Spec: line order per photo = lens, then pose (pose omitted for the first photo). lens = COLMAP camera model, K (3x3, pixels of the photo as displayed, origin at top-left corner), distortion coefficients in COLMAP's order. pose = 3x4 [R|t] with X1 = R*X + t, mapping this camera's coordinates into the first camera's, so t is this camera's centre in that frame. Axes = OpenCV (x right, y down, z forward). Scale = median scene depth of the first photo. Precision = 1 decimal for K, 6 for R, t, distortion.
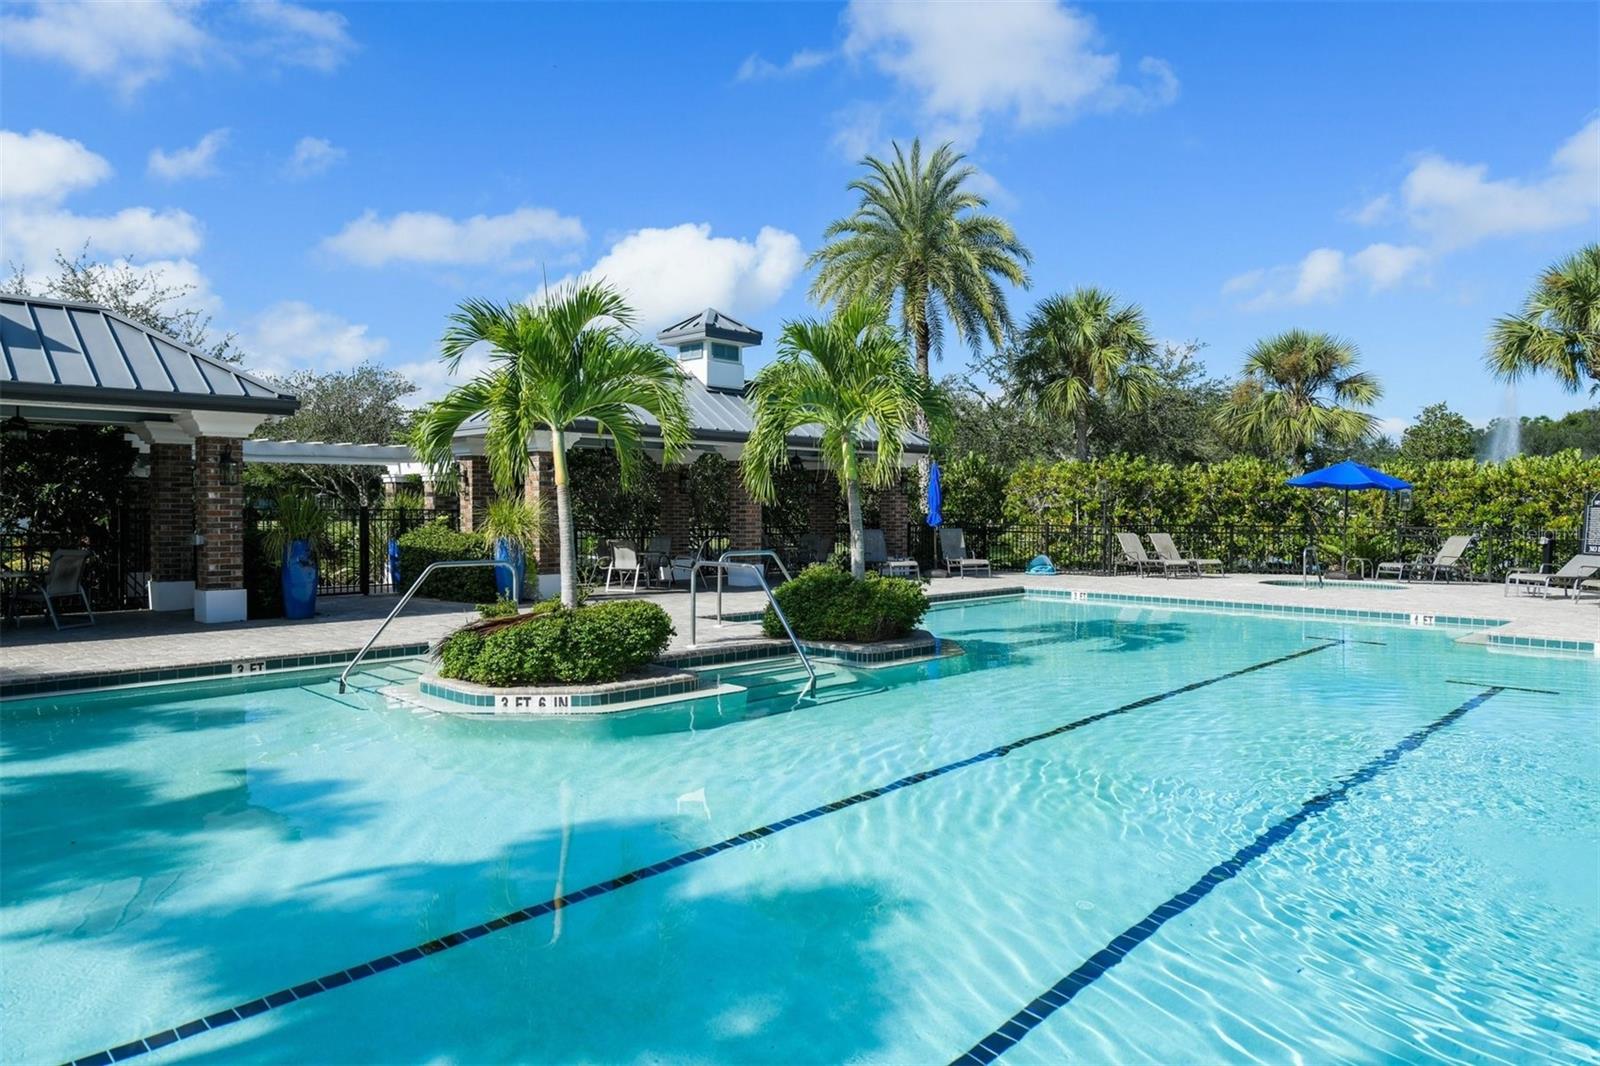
lens RADIAL K [[1038.5, 0, 801.3], [0, 1038.5, 541.6], [0, 0, 1]] dist [-0.002513, -0.005338]
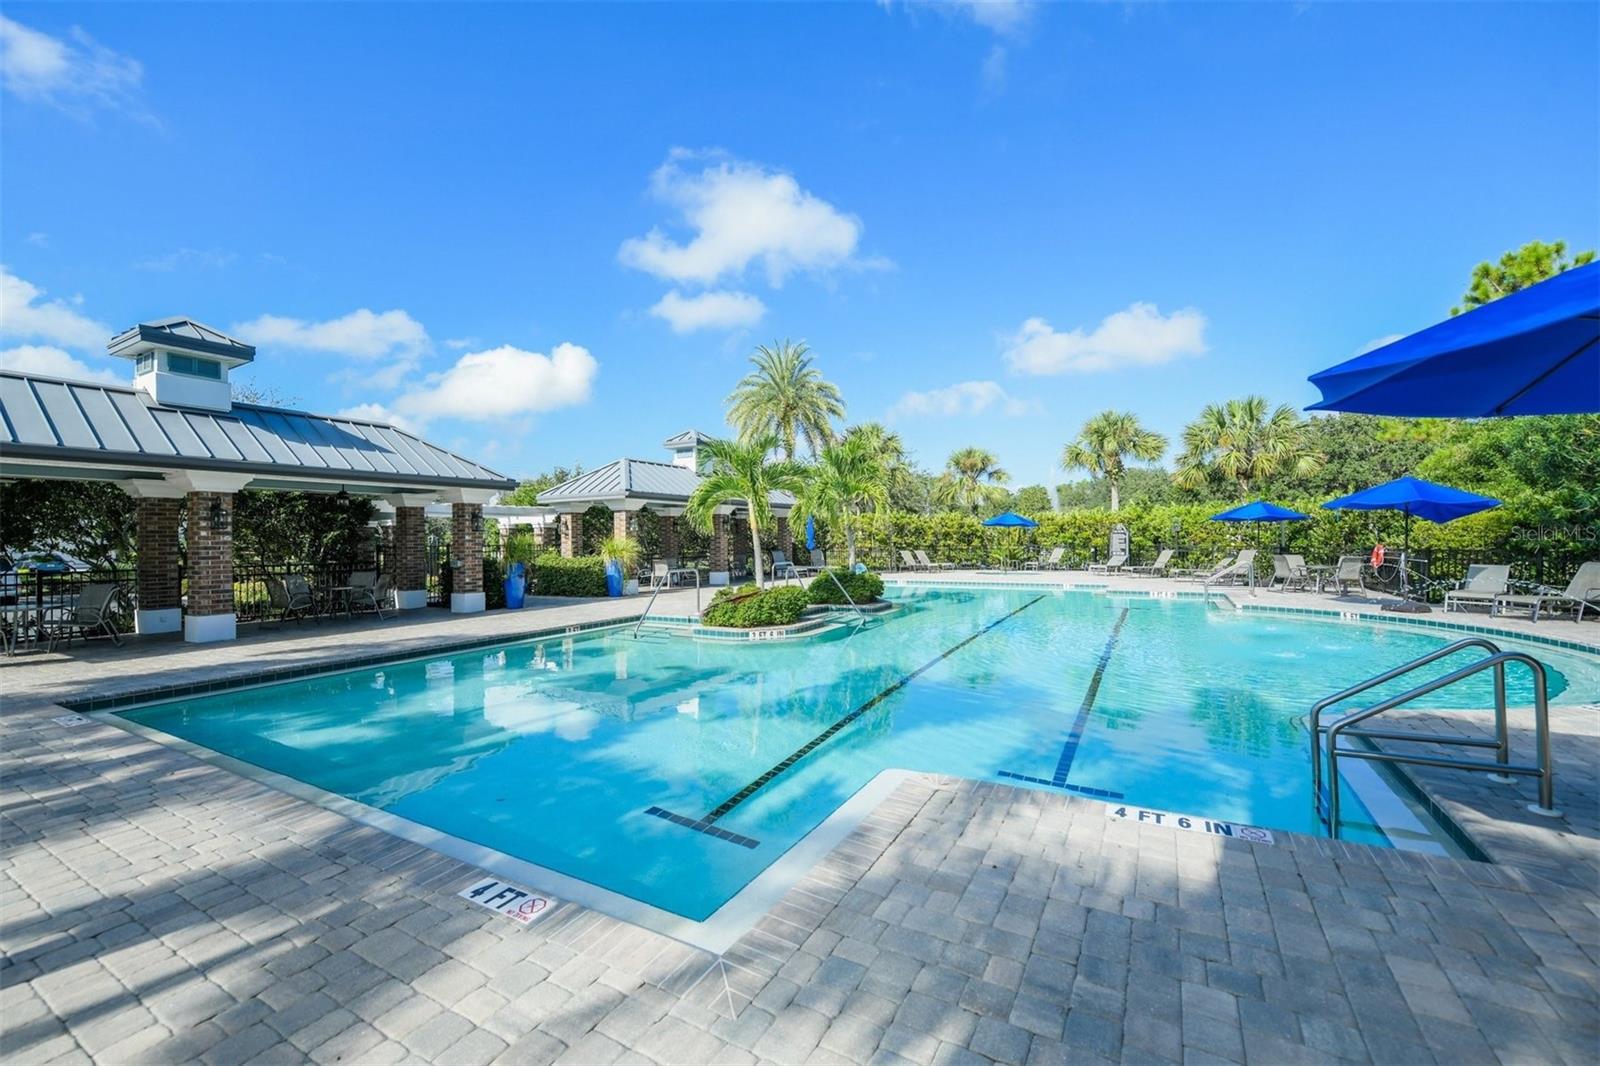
lens RADIAL K [[643.4, 0, 815.9], [0, 643.4, 556.0], [0, 0, 1]] dist [-0.007575, -0.002012]
pose [[0.959445, -0.022484, 0.280996, -0.211346], [0.024066, 0.999708, -0.002178, 0.000890], [-0.280865, 0.008852, 0.959706, -0.114191]]
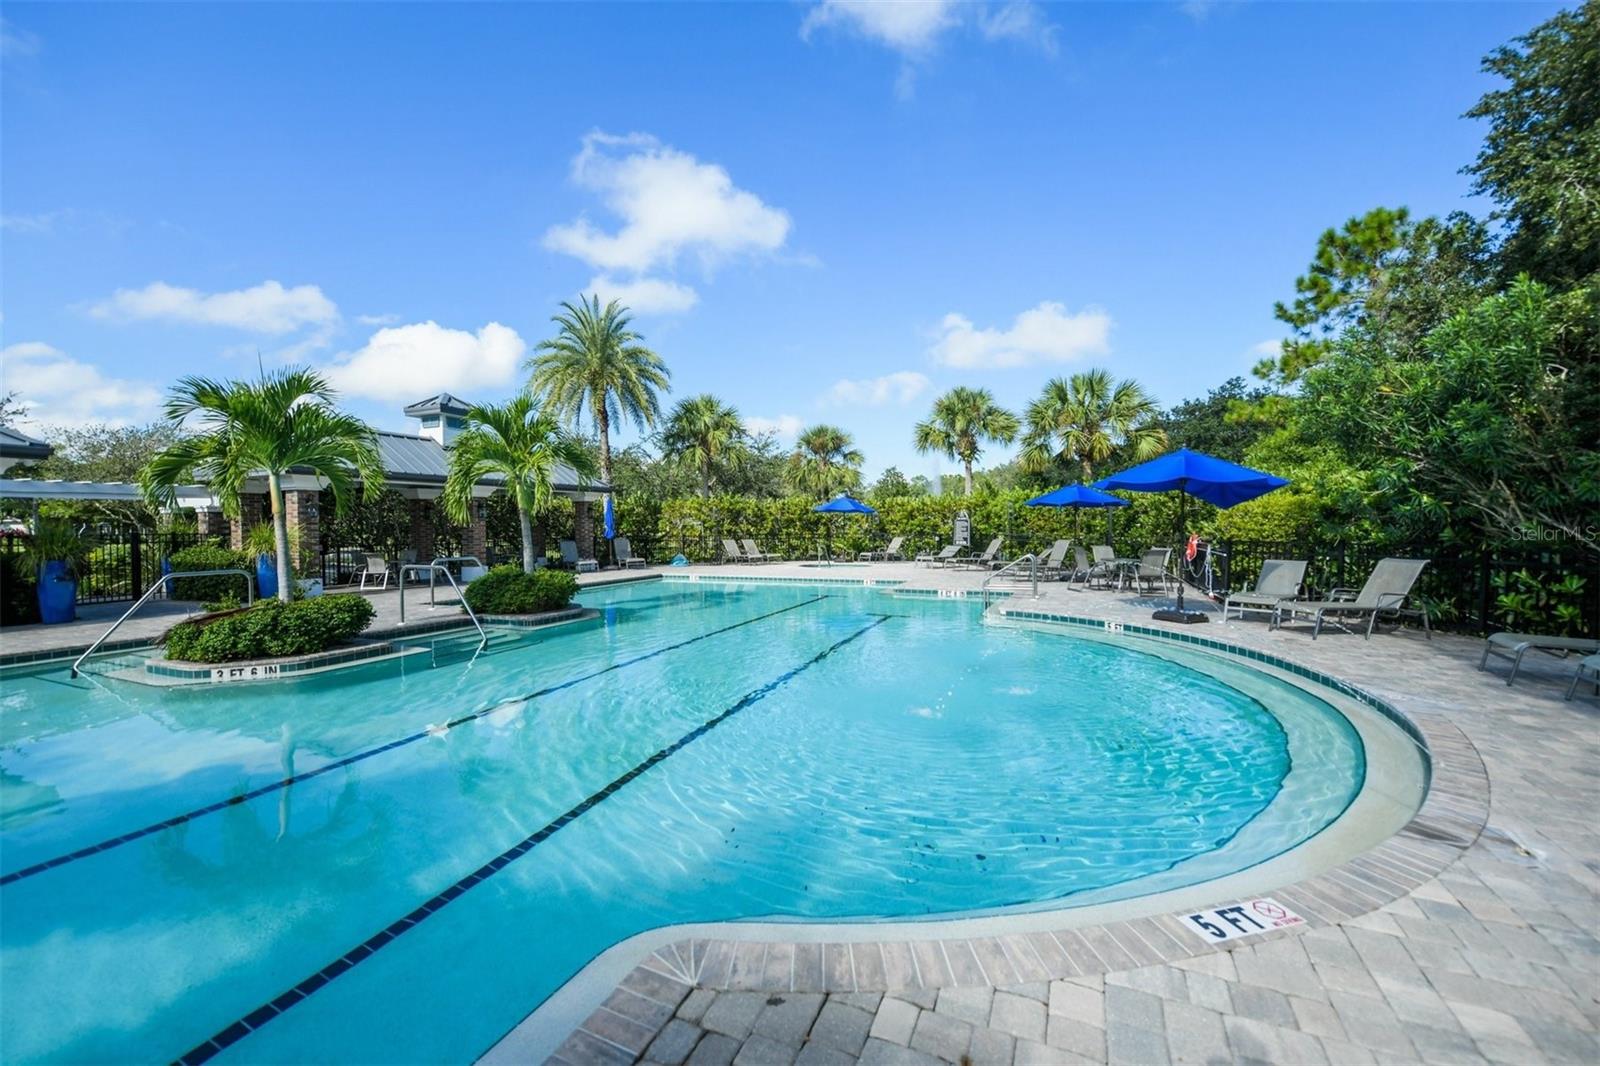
lens RADIAL K [[643.4, 0, 799.3], [0, 643.4, 530.1], [0, 0, 1]] dist [-0.007575, -0.002012]
pose [[0.931689, -0.016941, 0.362862, 0.047794], [0.026526, 0.999418, -0.021448, 0.001995], [-0.362288, 0.029608, 0.931596, -0.021937]]
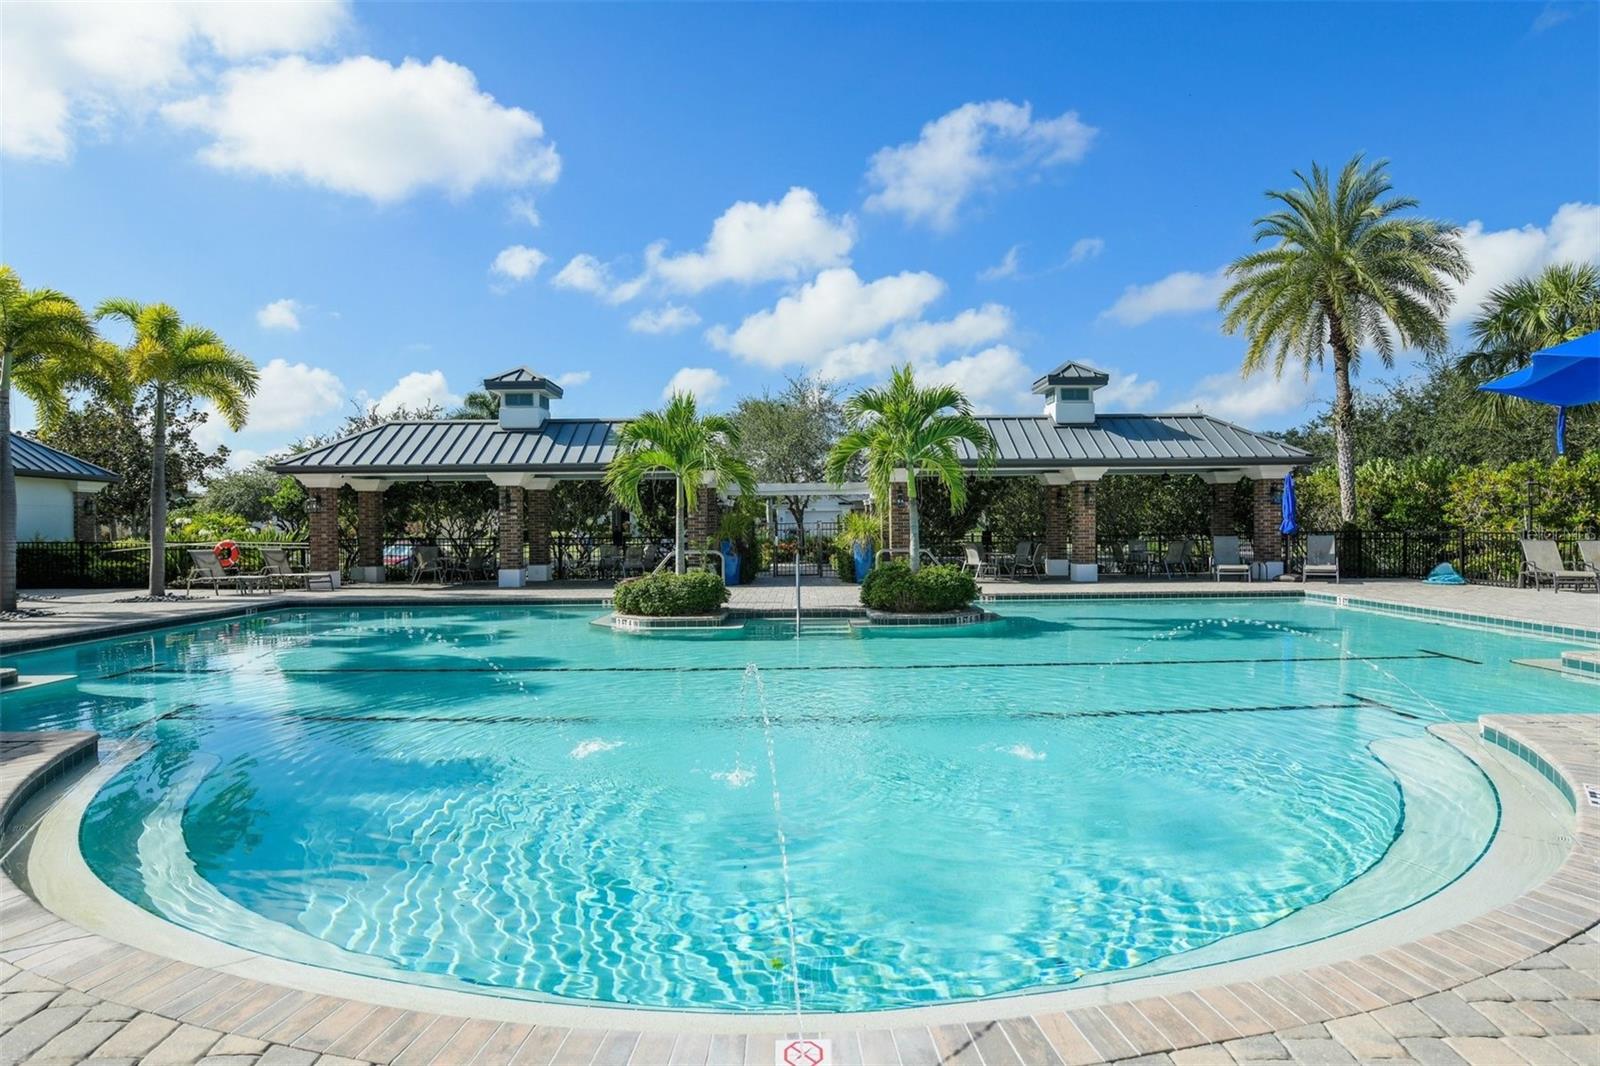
lens RADIAL K [[872.8, 0, 799.5], [0, 872.8, 526.7], [0, 0, 1]] dist [0.005175, 0.001987]
pose [[0.723882, -0.010043, -0.689851, 0.436448], [-0.009755, 0.999645, -0.024789, 0.005559], [0.689855, 0.024674, 0.723527, 0.018641]]
